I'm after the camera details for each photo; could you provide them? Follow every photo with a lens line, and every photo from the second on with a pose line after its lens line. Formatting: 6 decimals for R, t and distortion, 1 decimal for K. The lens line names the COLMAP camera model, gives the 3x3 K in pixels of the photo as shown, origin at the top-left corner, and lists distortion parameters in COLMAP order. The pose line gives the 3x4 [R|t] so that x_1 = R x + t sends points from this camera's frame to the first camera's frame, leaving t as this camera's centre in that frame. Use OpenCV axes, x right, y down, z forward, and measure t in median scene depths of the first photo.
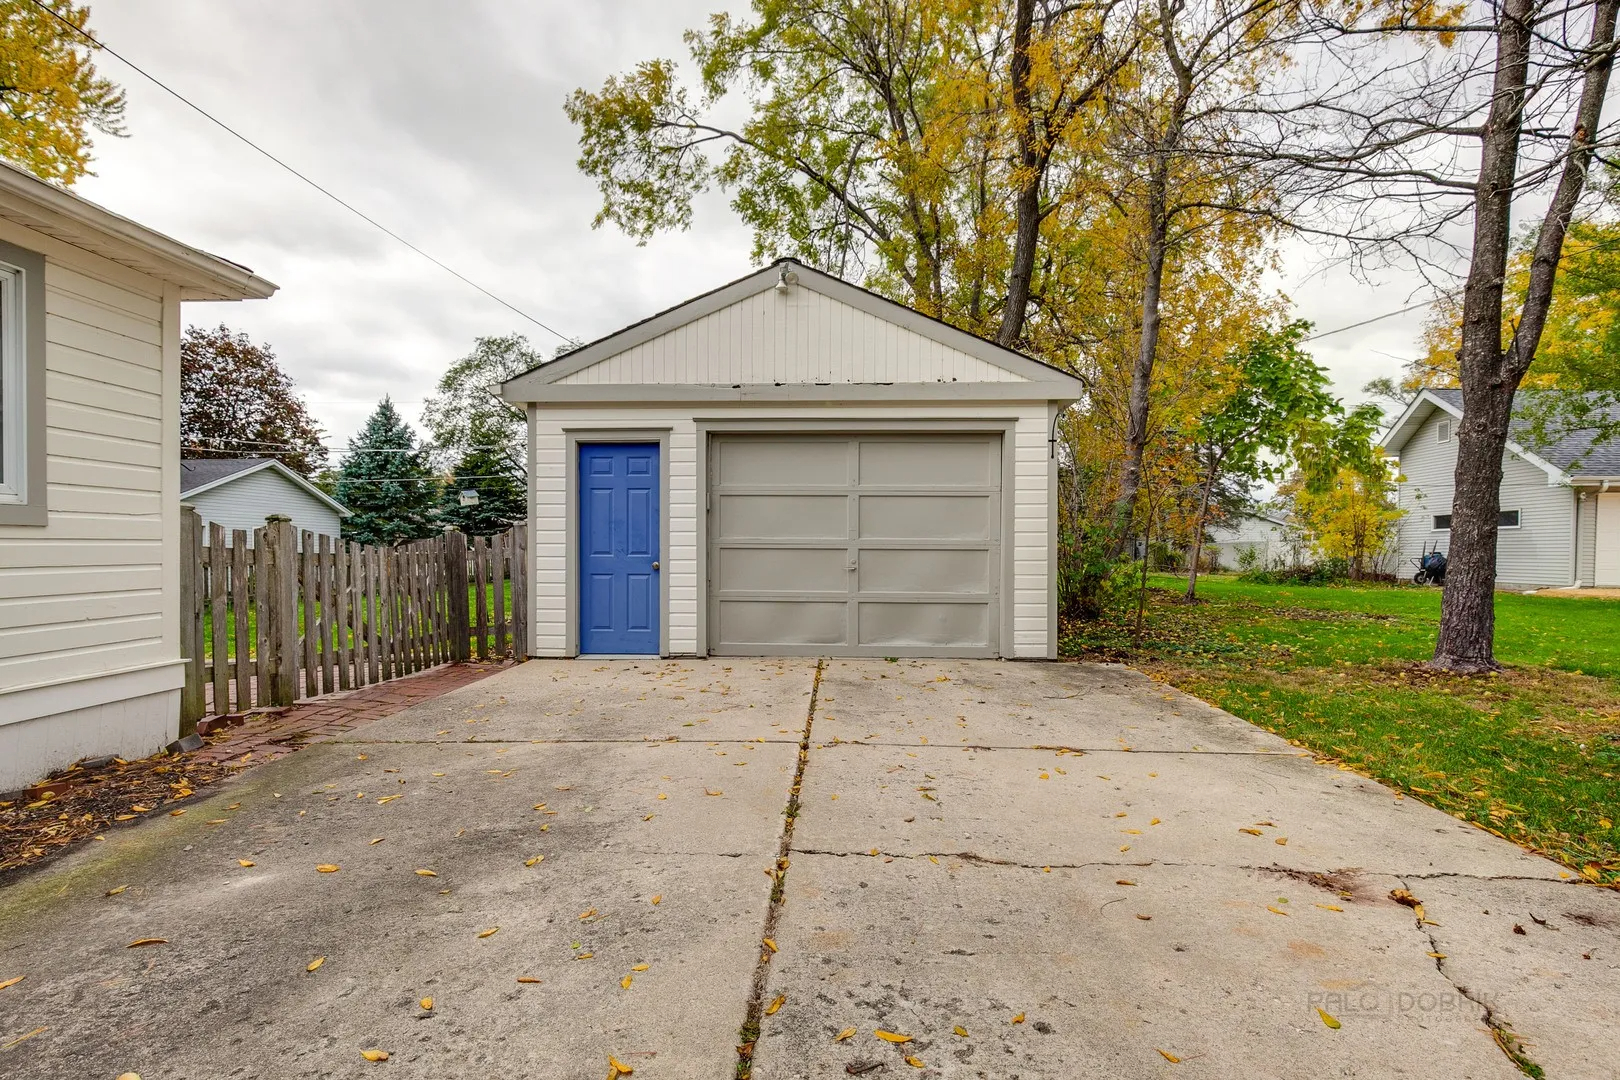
lens RADIAL K [[772.7, 0, 808.6], [0, 772.7, 557.1], [0, 0, 1]] dist [-0.005812, -0.000170]
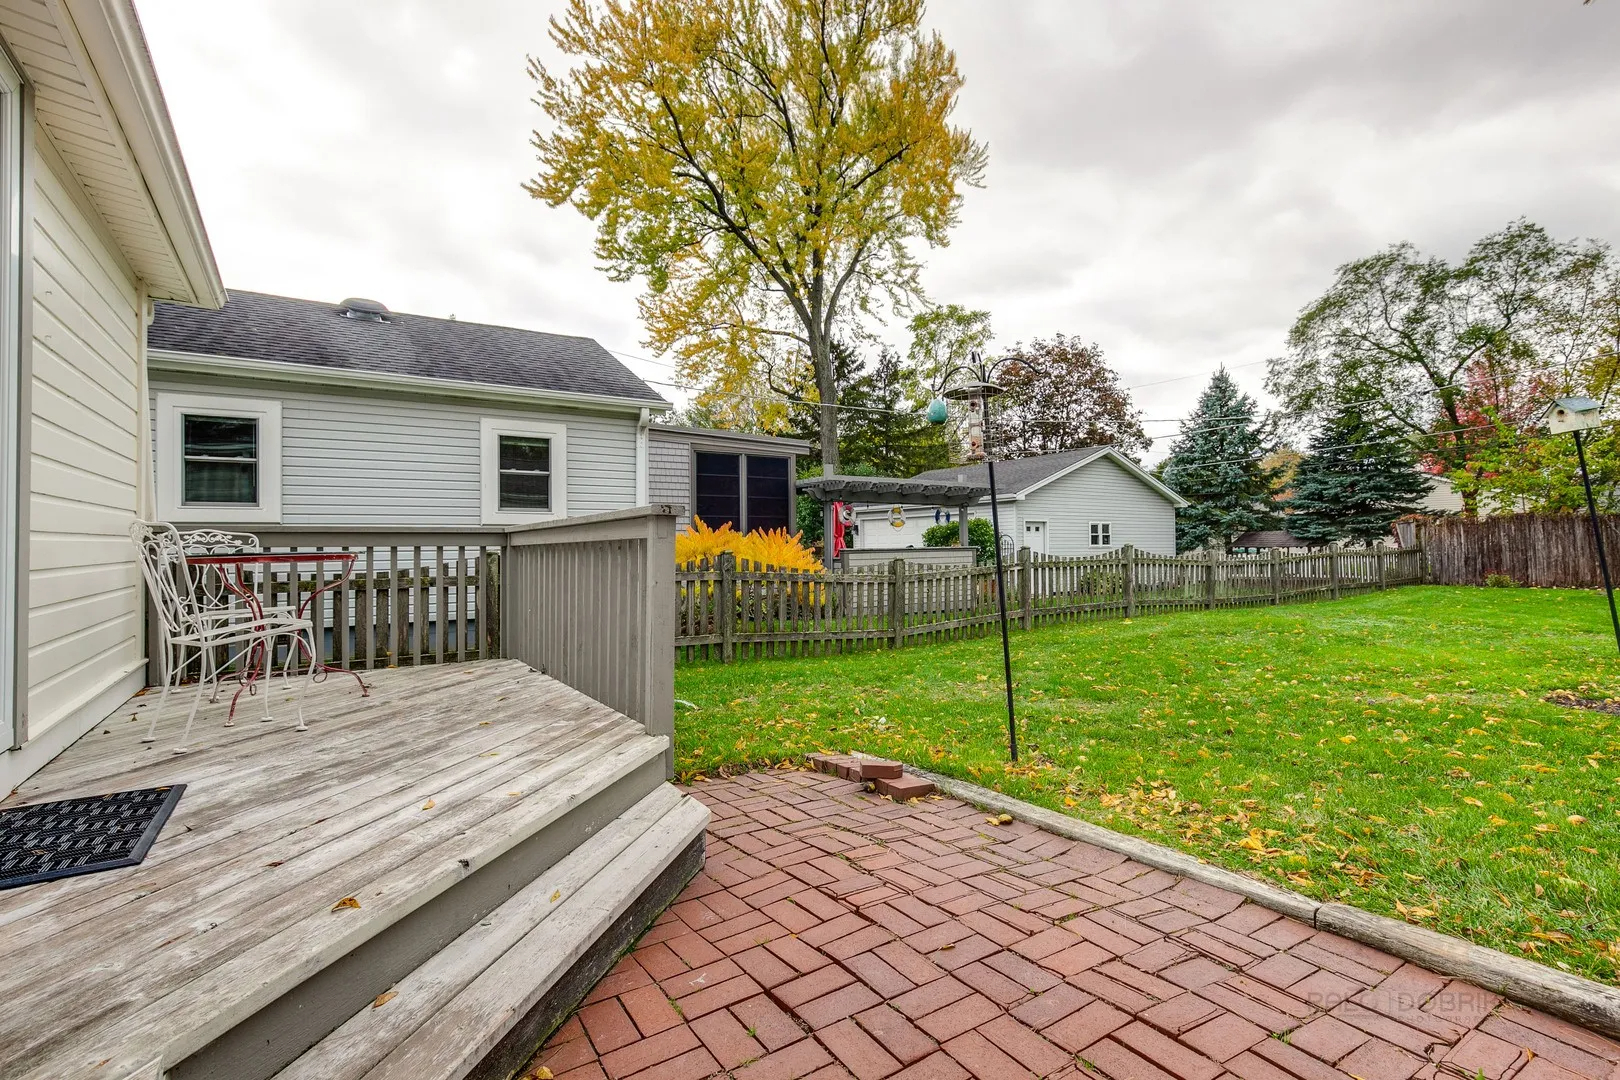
lens RADIAL K [[772.7, 0, 802.3], [0, 772.7, 535.4], [0, 0, 1]] dist [-0.005812, -0.000170]
pose [[0.567029, -0.020118, -0.823452, -0.109929], [0.001199, 0.999721, -0.023599, -0.000808], [0.823697, 0.012394, 0.566895, 0.134722]]
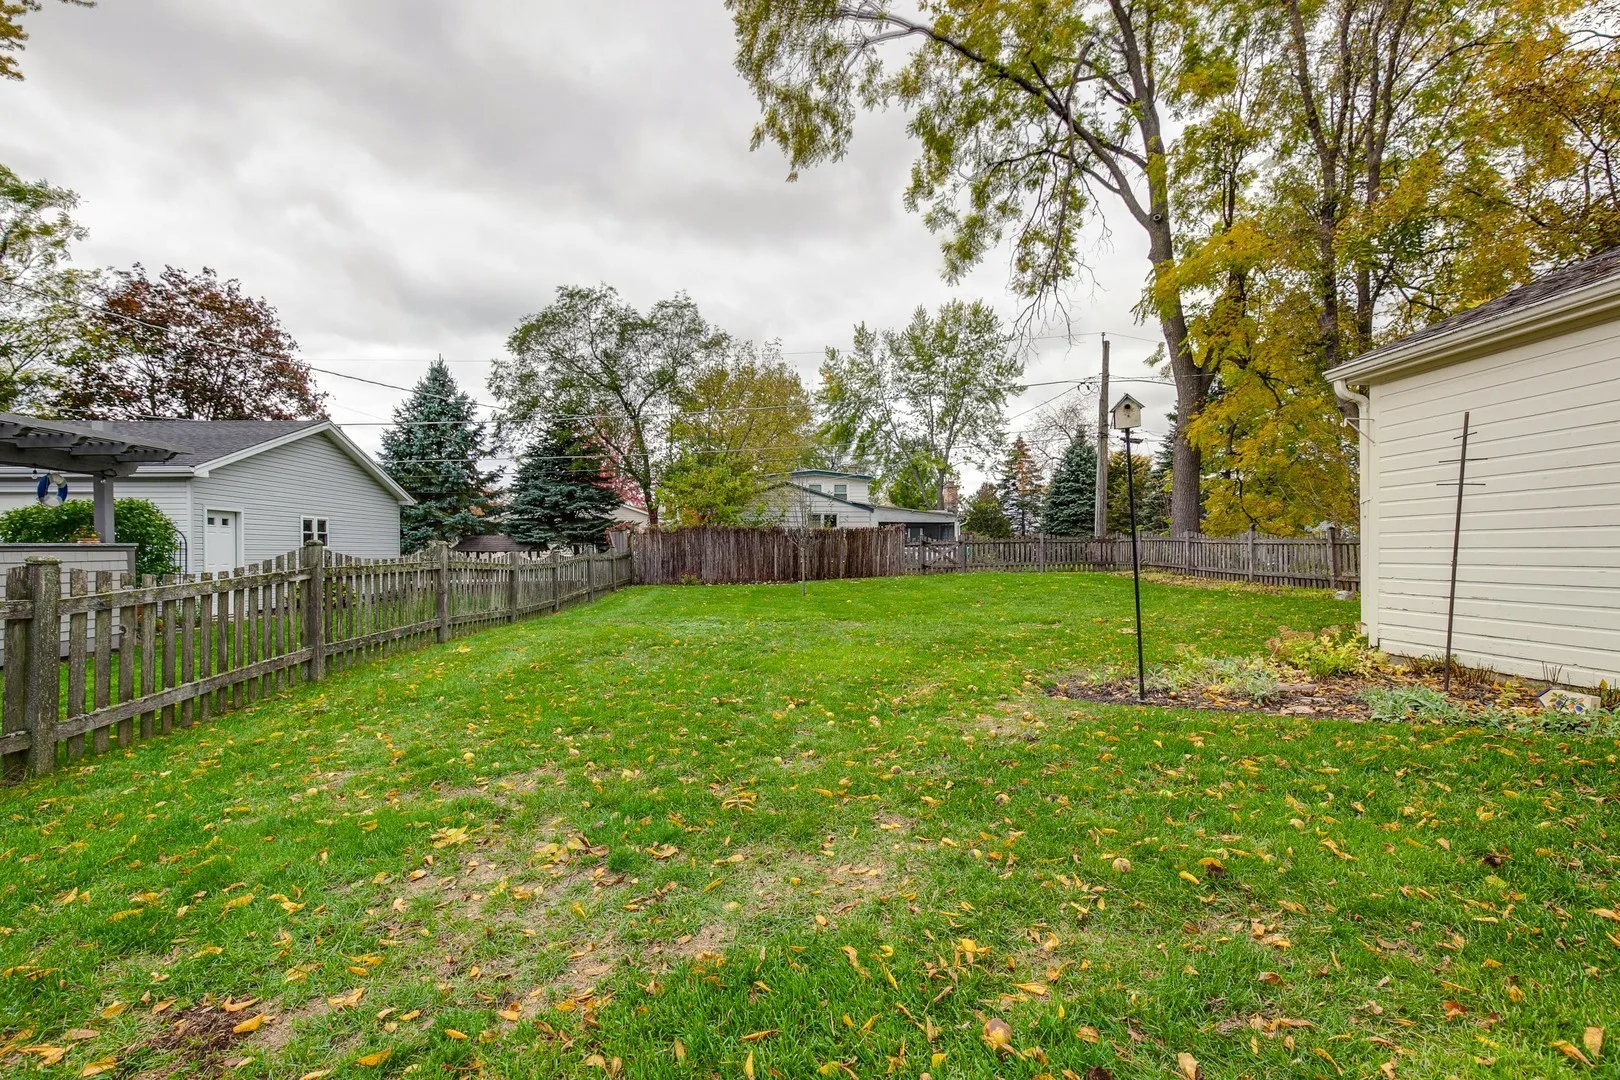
lens RADIAL K [[735.1, 0, 832.8], [0, 735.1, 553.0], [0, 0, 1]] dist [-0.019098, 0.003488]
pose [[0.994159, -0.003083, 0.107878, -0.226386], [0.003940, 0.999962, -0.007735, 0.001380], [-0.107850, 0.008115, 0.994134, 0.208059]]
